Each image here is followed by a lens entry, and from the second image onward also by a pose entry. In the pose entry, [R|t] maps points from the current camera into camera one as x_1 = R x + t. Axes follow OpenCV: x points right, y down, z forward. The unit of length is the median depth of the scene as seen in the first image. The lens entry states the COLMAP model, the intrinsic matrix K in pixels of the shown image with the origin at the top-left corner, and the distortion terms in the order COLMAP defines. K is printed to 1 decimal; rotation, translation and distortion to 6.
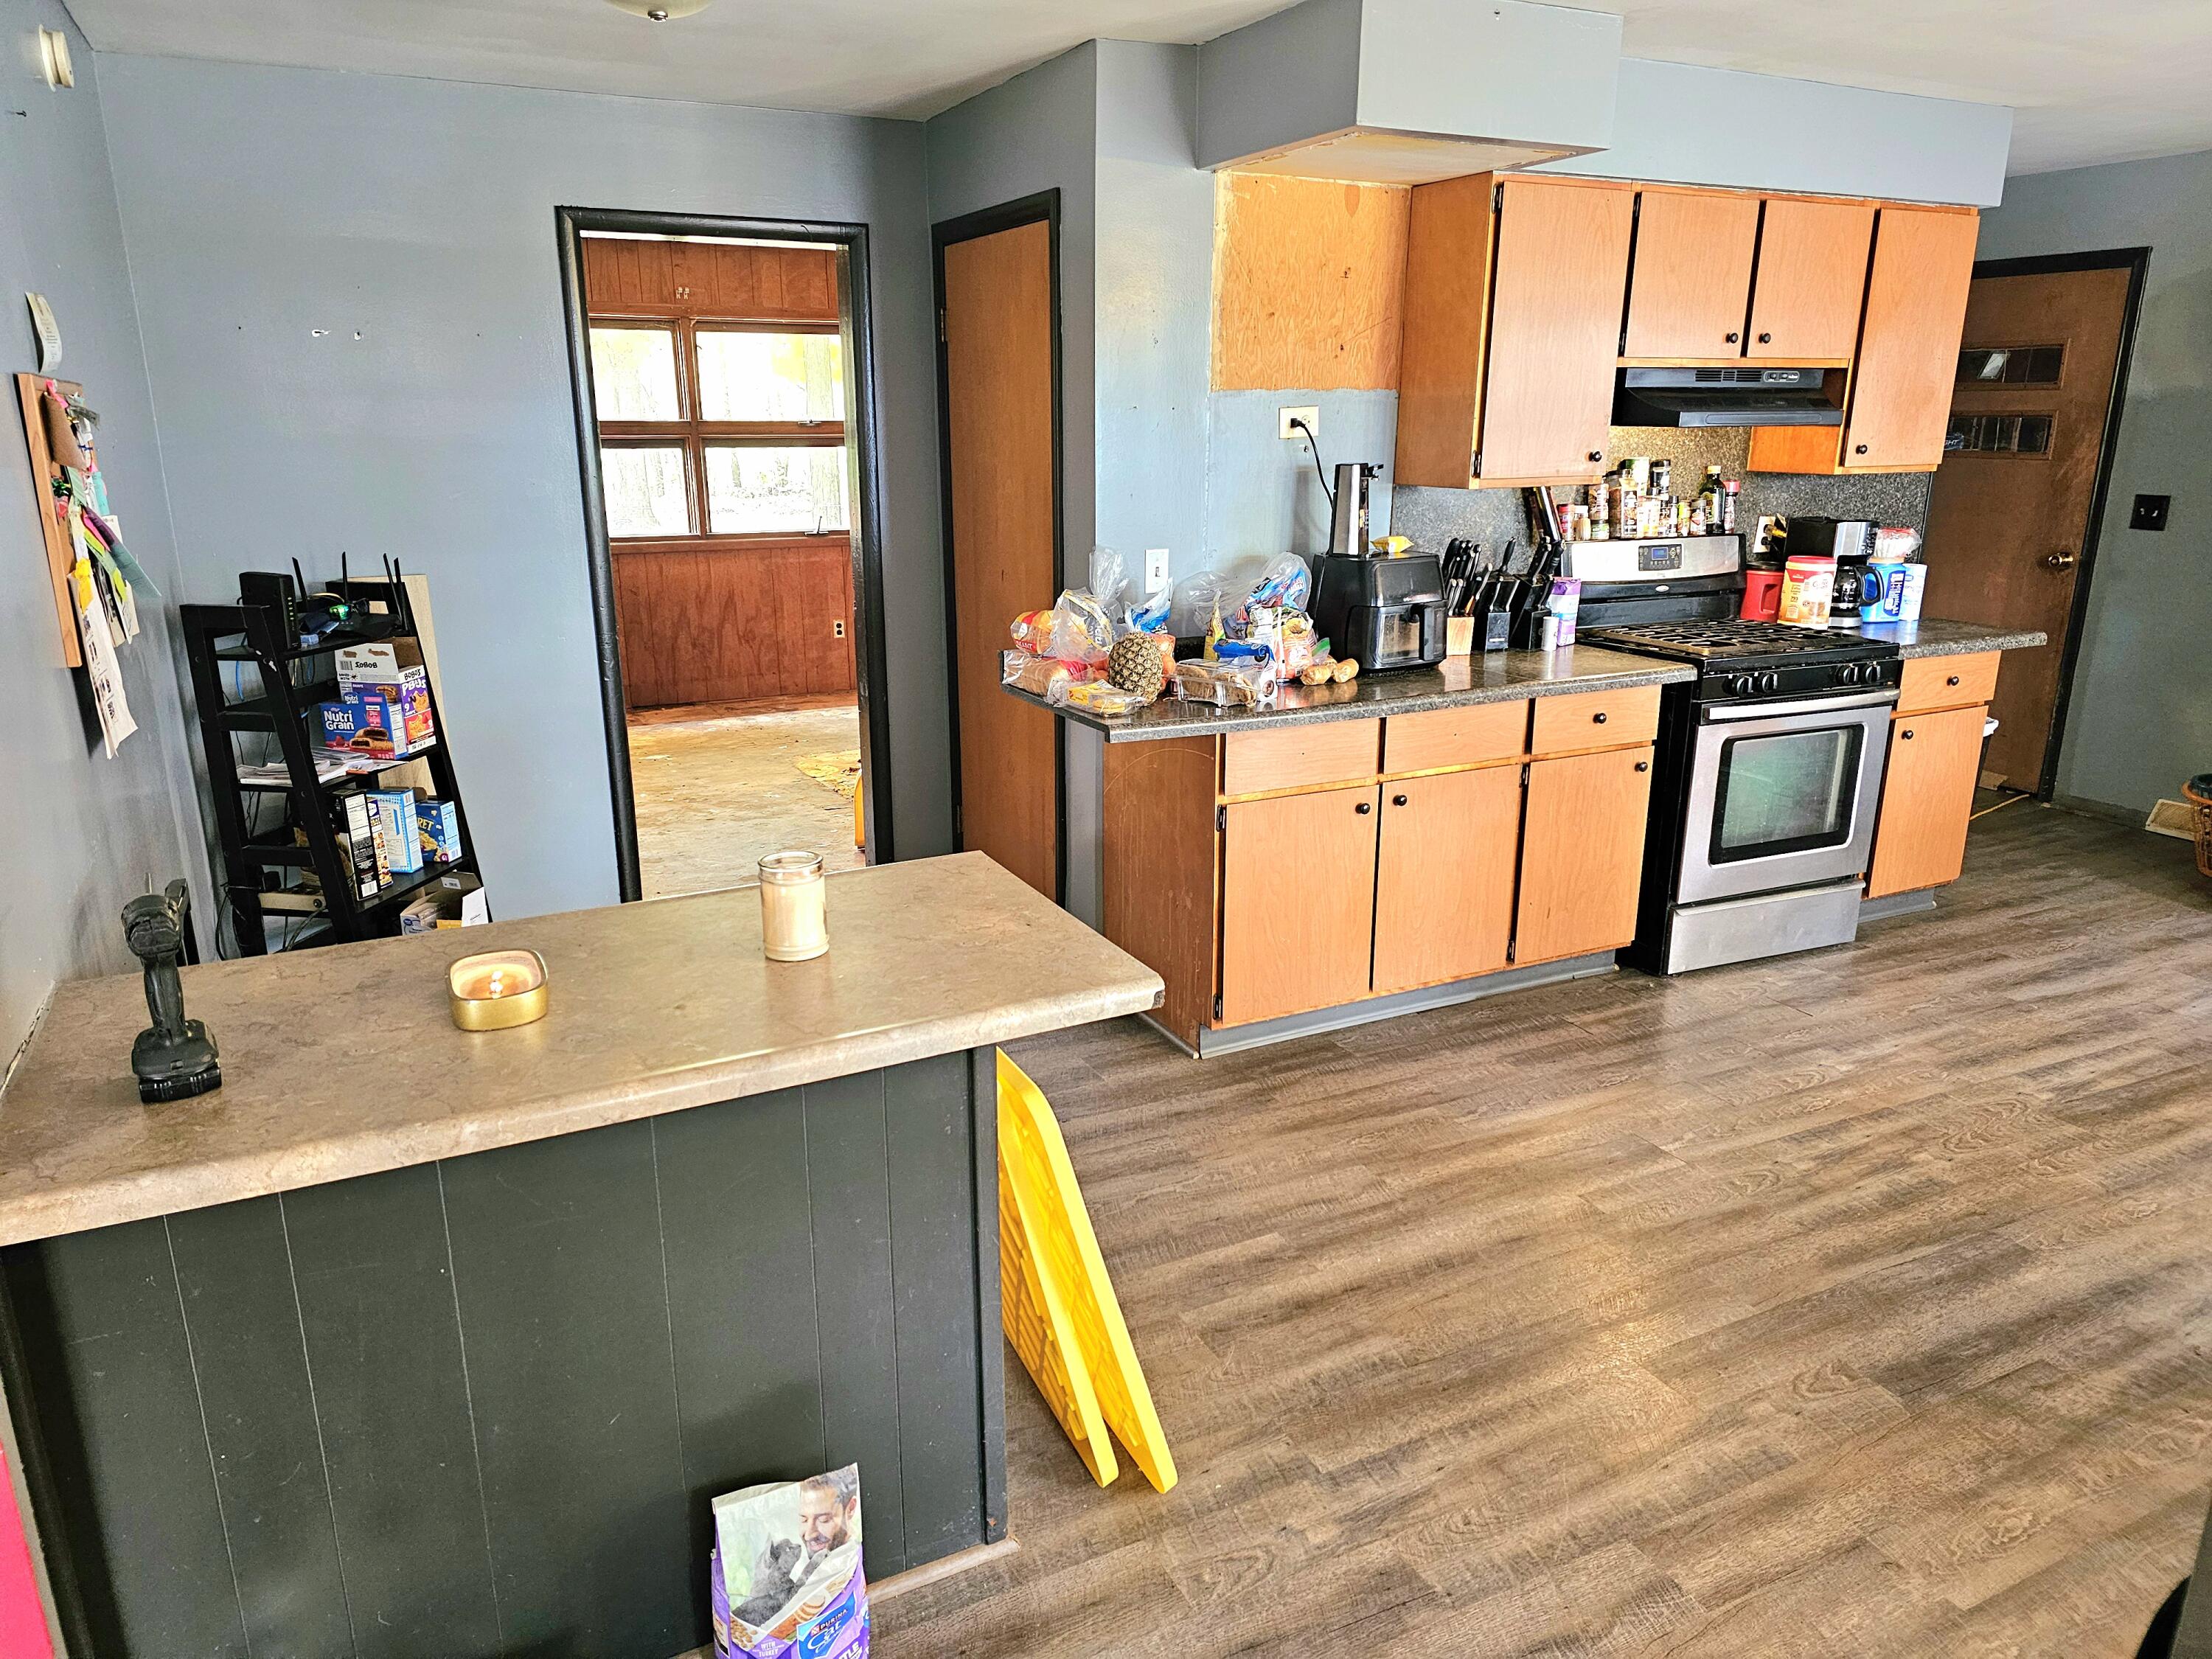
lens RADIAL K [[1490.5, 0, 1097.6], [0, 1490.5, 822.9], [0, 0, 1]] dist [0.052951, -0.056243]
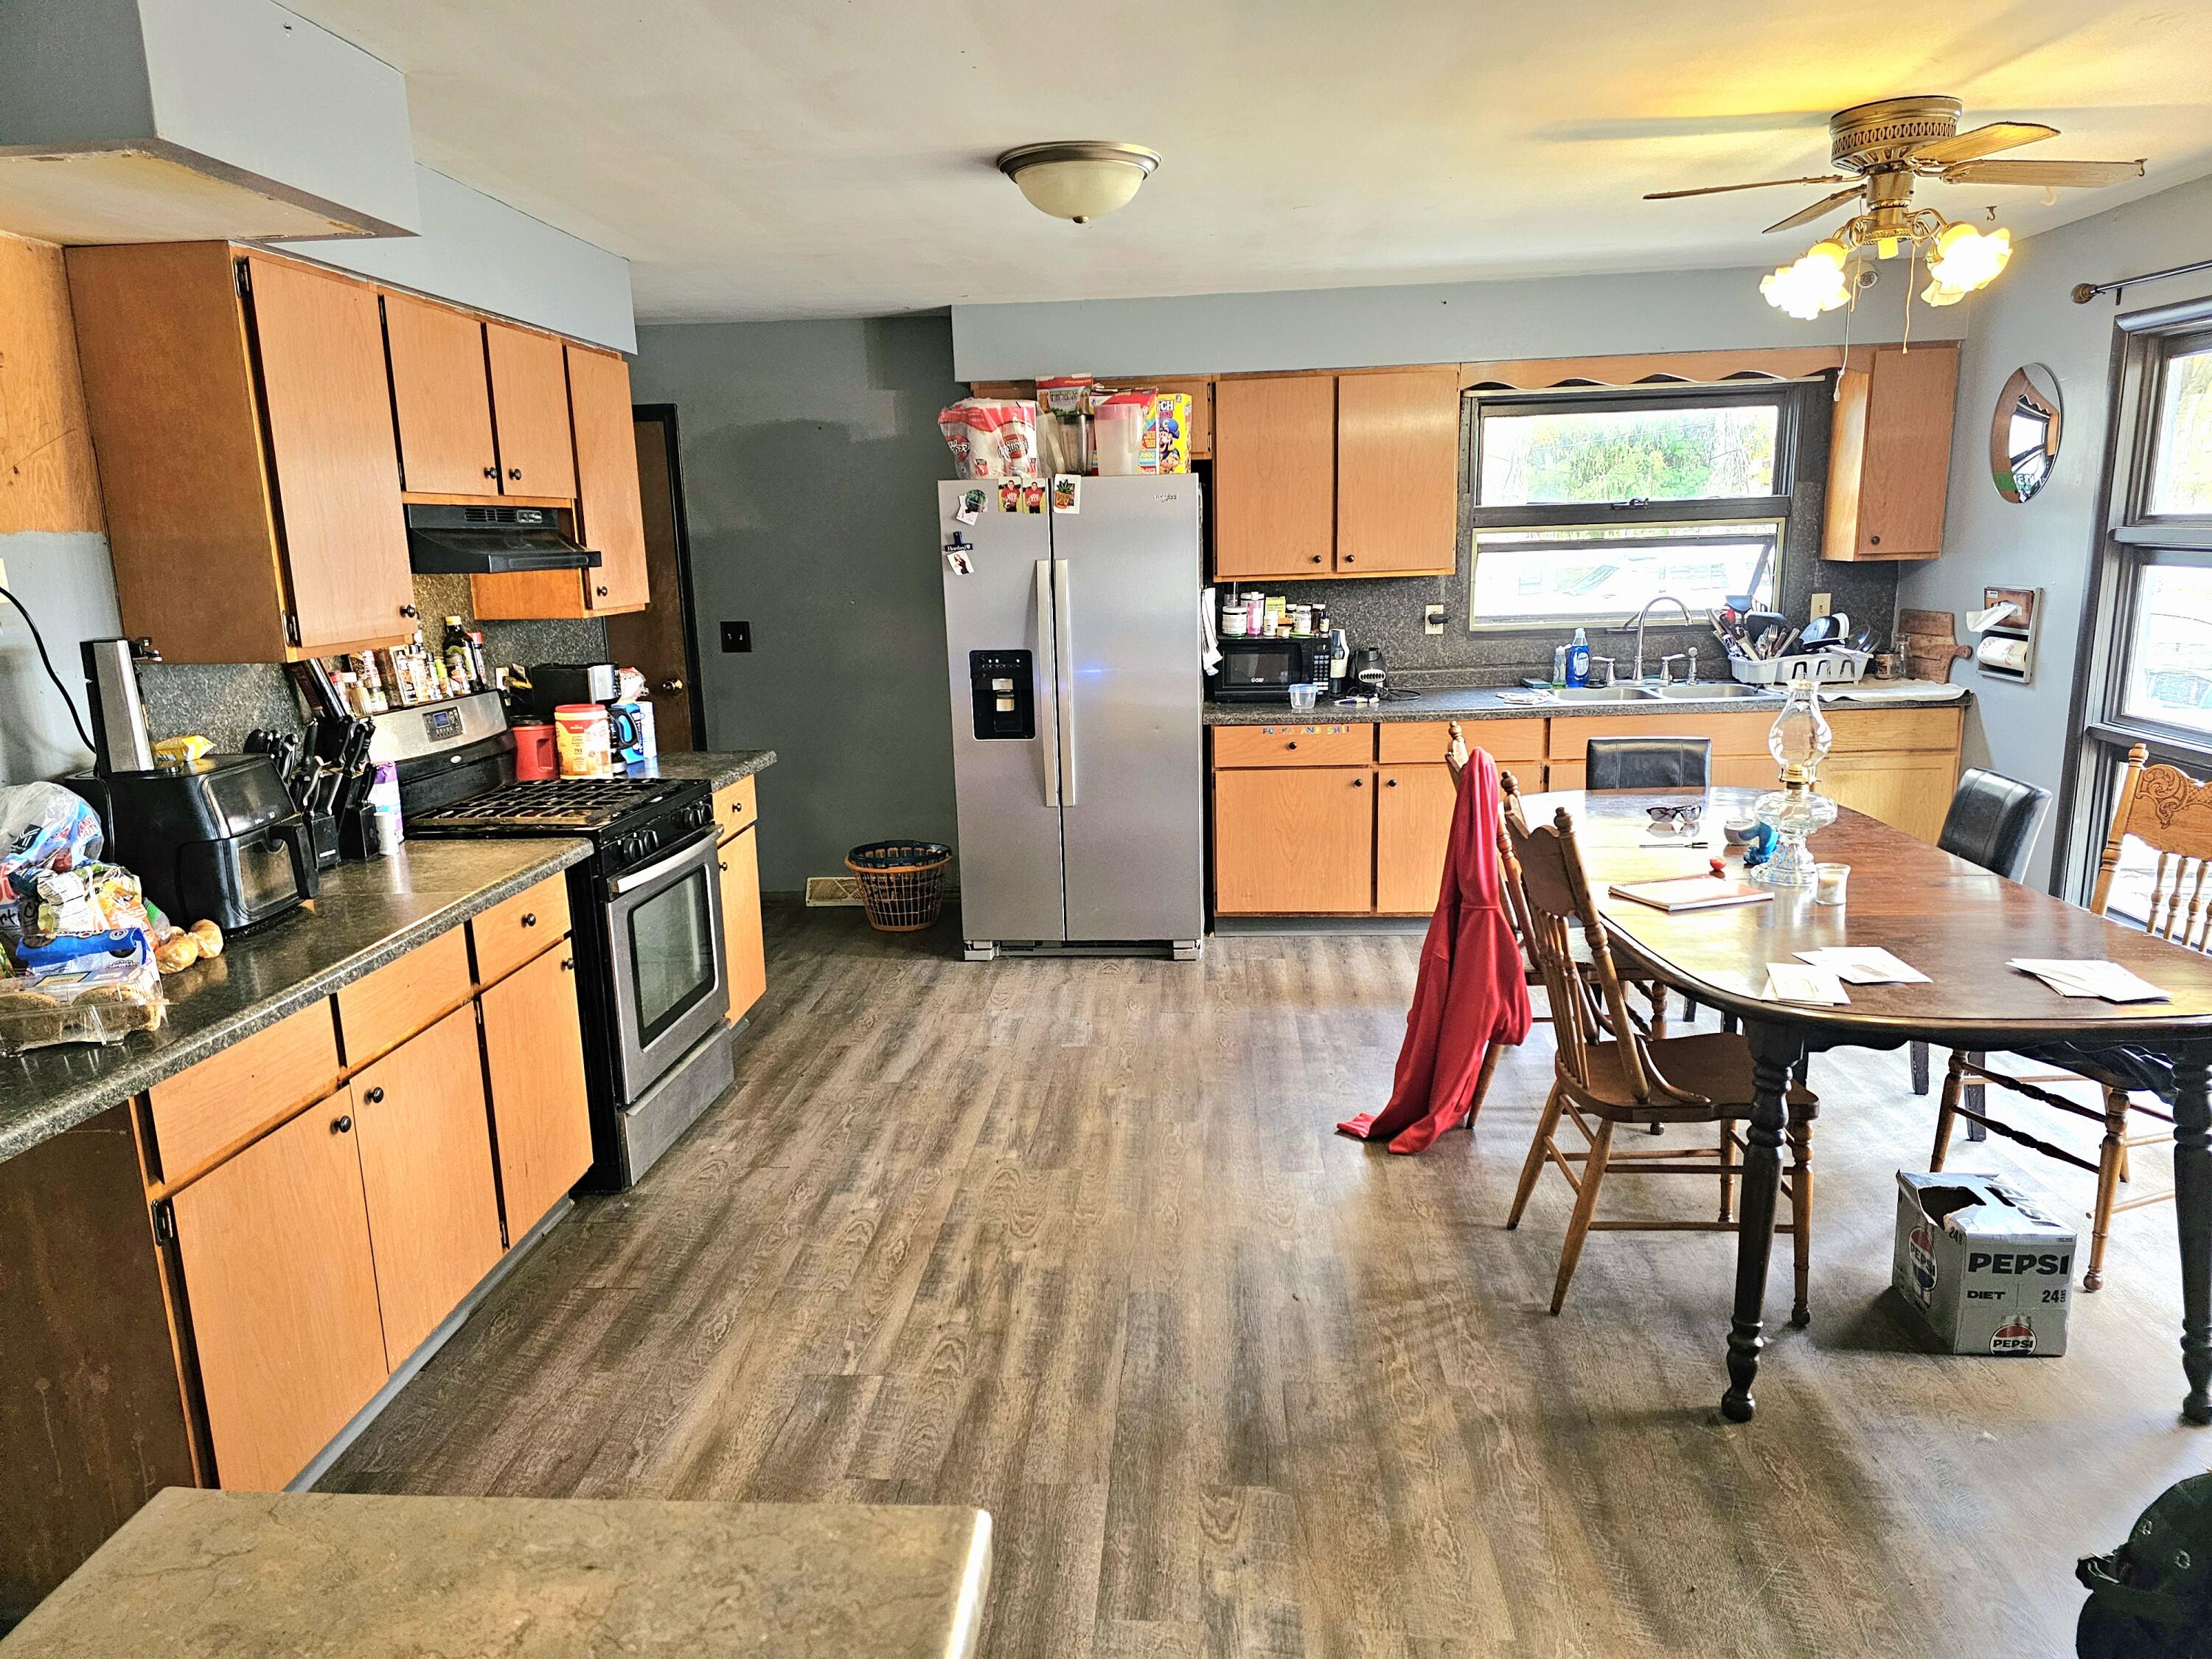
lens RADIAL K [[1464.1, 0, 1106.0], [0, 1464.1, 829.5], [0, 0, 1]] dist [0.082753, -0.079990]
pose [[0.504842, -0.182780, 0.843638, -0.172172], [0.254646, 0.965367, 0.056770, -0.079082], [-0.824797, 0.186169, 0.533902, 0.280258]]
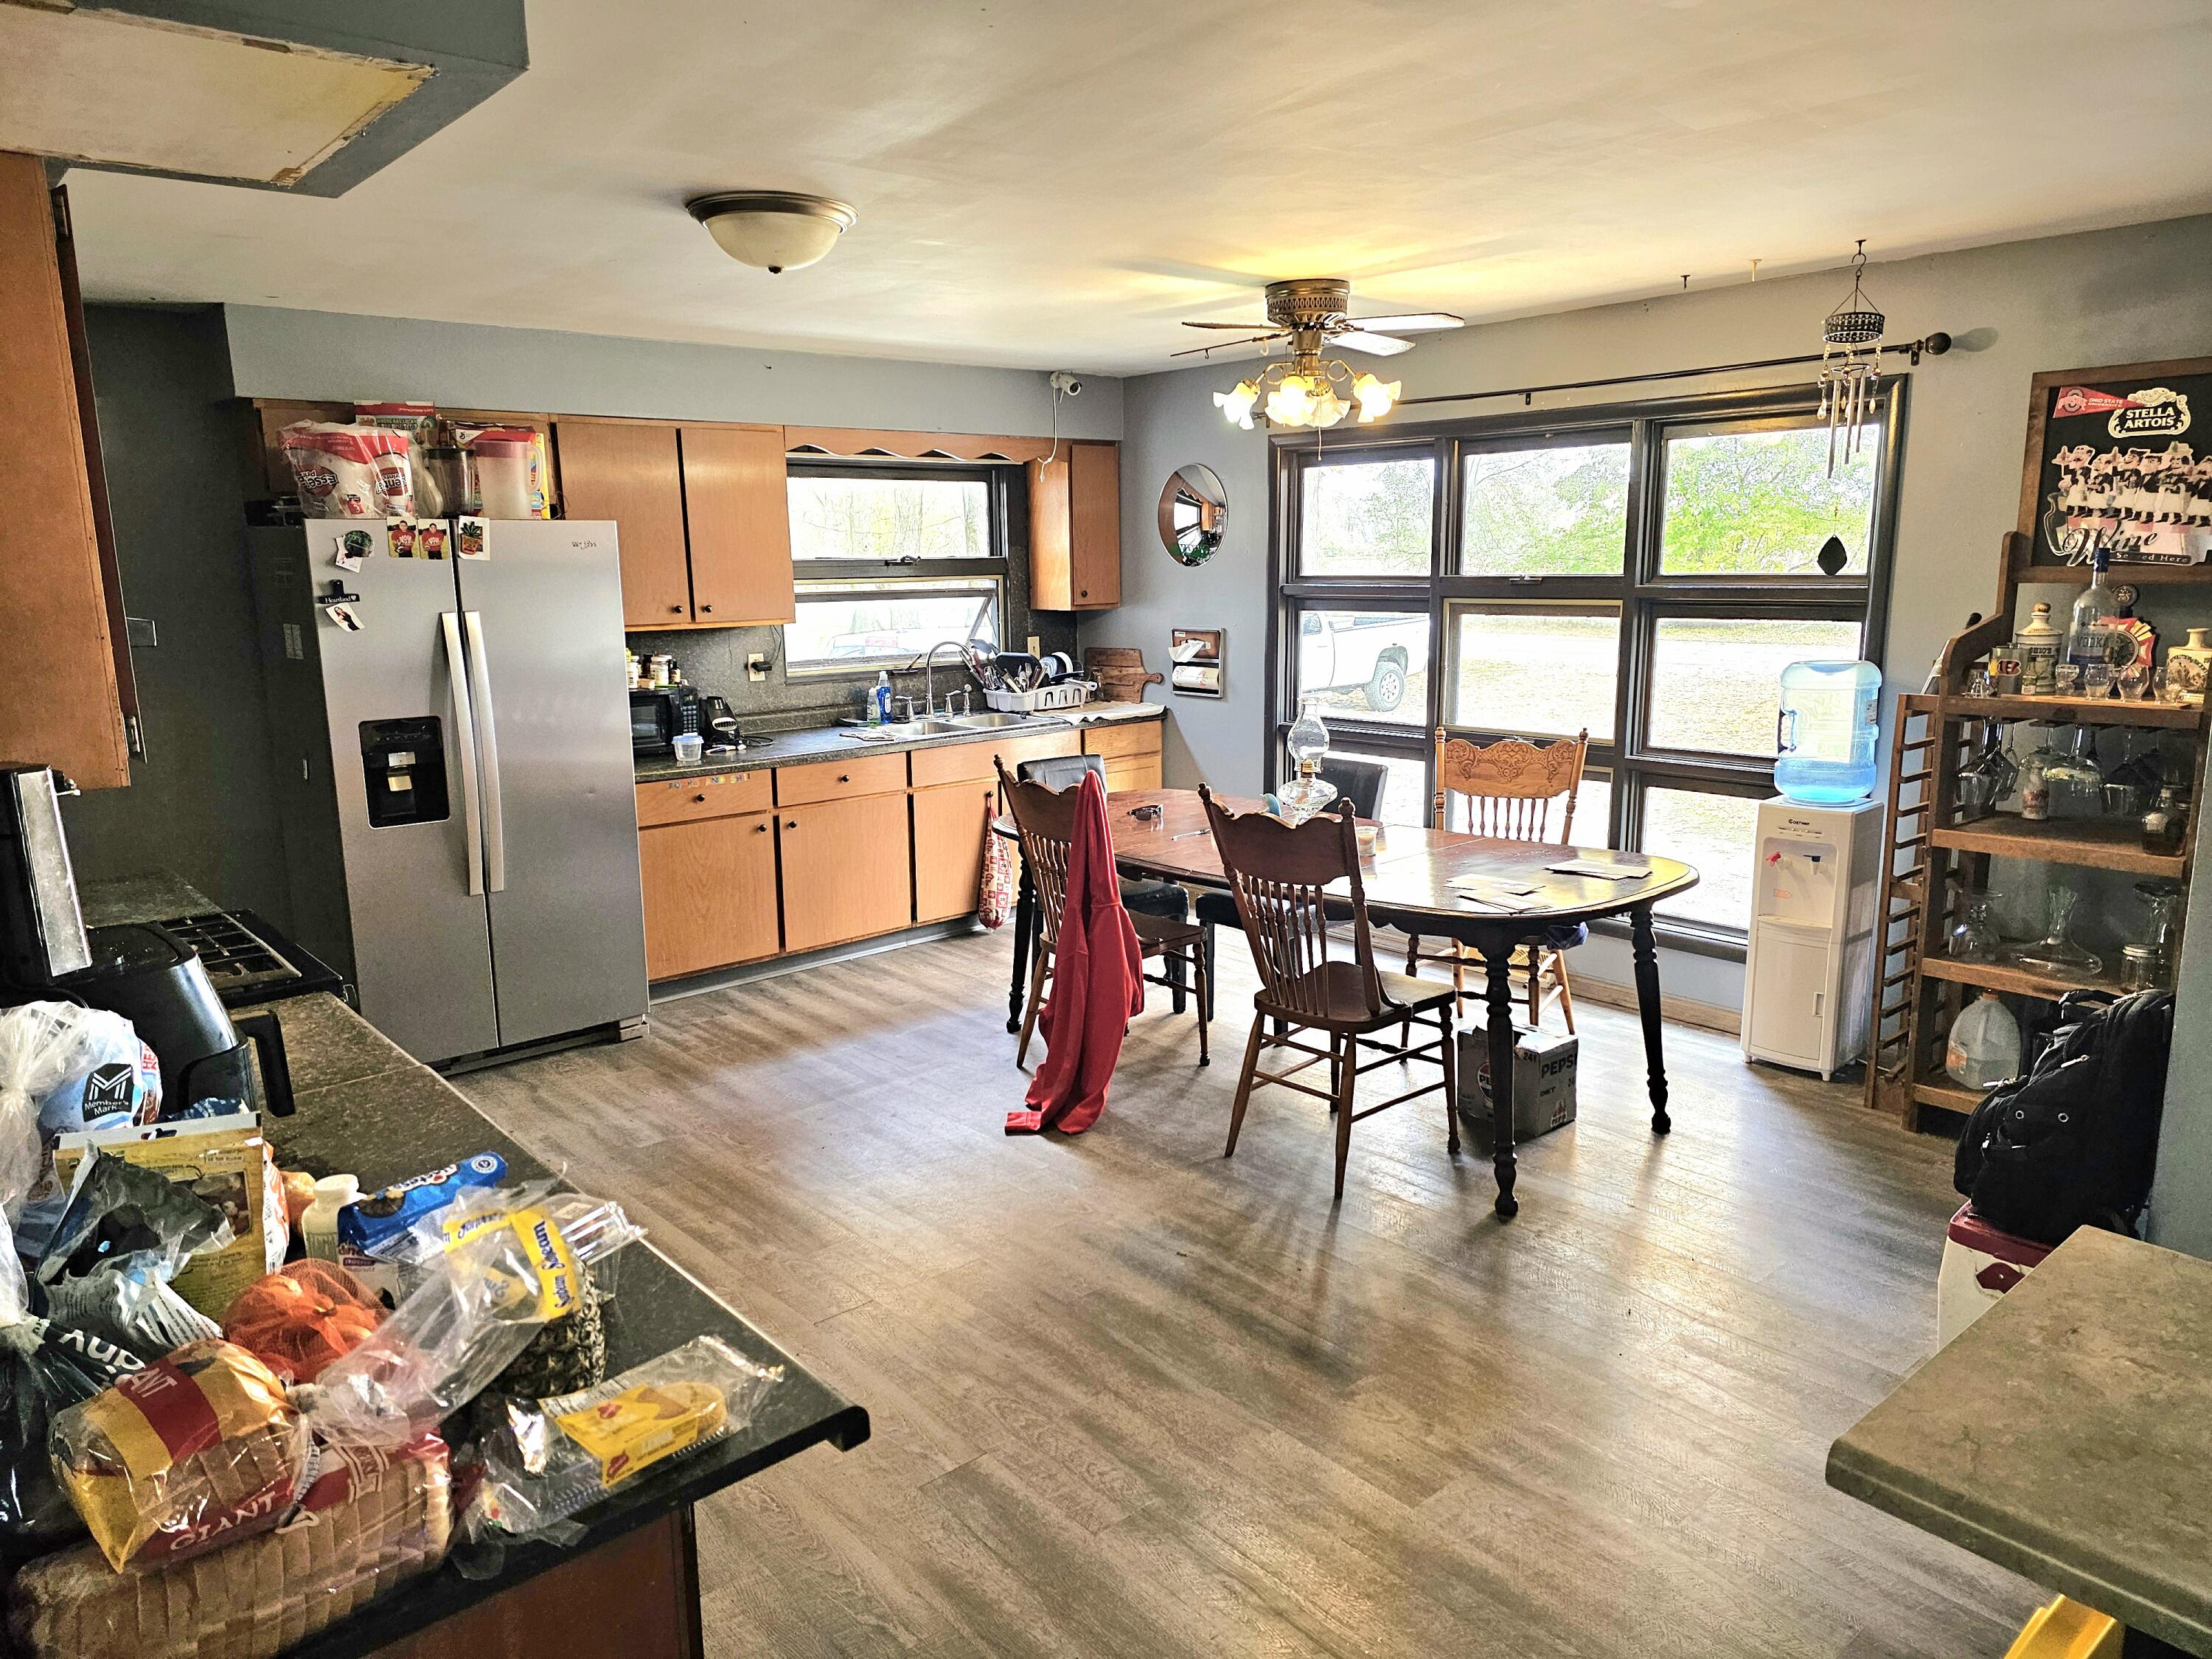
lens RADIAL K [[1455.6, 0, 1107.2], [0, 1455.6, 812.1], [0, 0, 1]] dist [0.139853, -0.281136]
pose [[-0.256752, -0.162467, 0.952724, -0.289707], [0.272843, 0.933488, 0.232716, -0.228799], [-0.927165, 0.319694, -0.195347, 0.764674]]
